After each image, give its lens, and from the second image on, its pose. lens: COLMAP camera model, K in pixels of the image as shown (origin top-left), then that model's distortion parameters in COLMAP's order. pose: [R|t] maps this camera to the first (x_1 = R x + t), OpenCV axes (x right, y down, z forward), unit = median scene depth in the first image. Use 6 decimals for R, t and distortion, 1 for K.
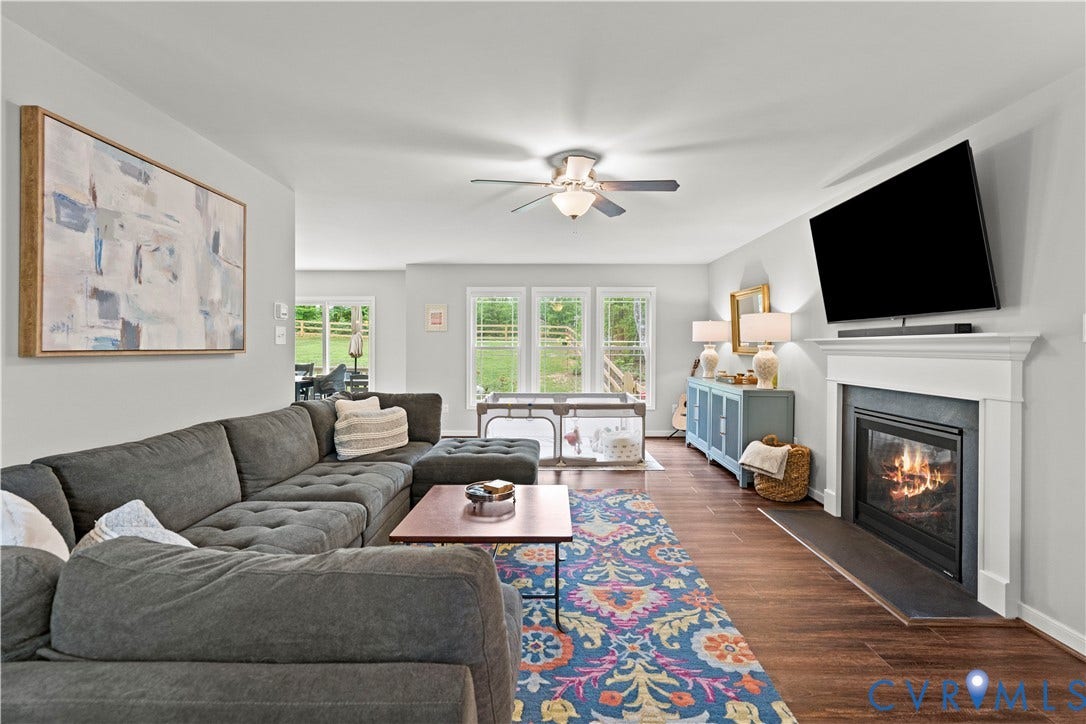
lens RADIAL K [[482.7, 0, 549.4], [0, 482.7, 349.1], [0, 0, 1]] dist [0.001189, 0.000211]
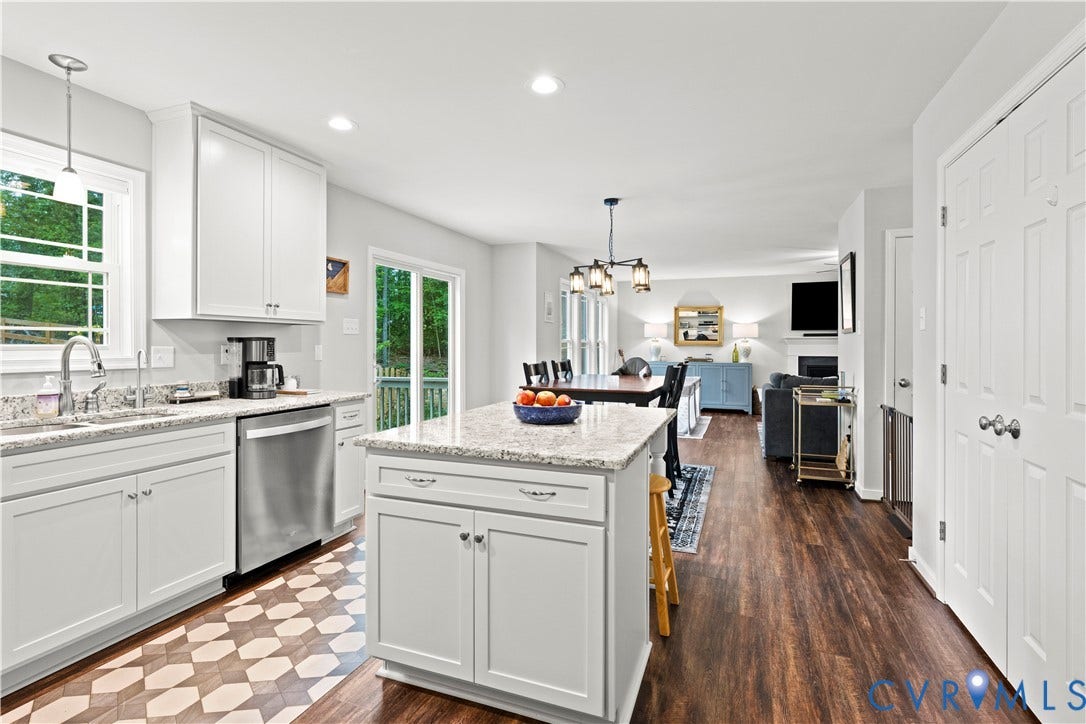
lens RADIAL K [[523.9, 0, 540.7], [0, 523.9, 352.1], [0, 0, 1]] dist [0.000964, 0.000084]
pose [[0.356121, -0.014110, 0.934333, -2.857580], [0.003371, 0.999899, 0.013815, 0.013610], [-0.934434, -0.001770, 0.356132, 1.624810]]
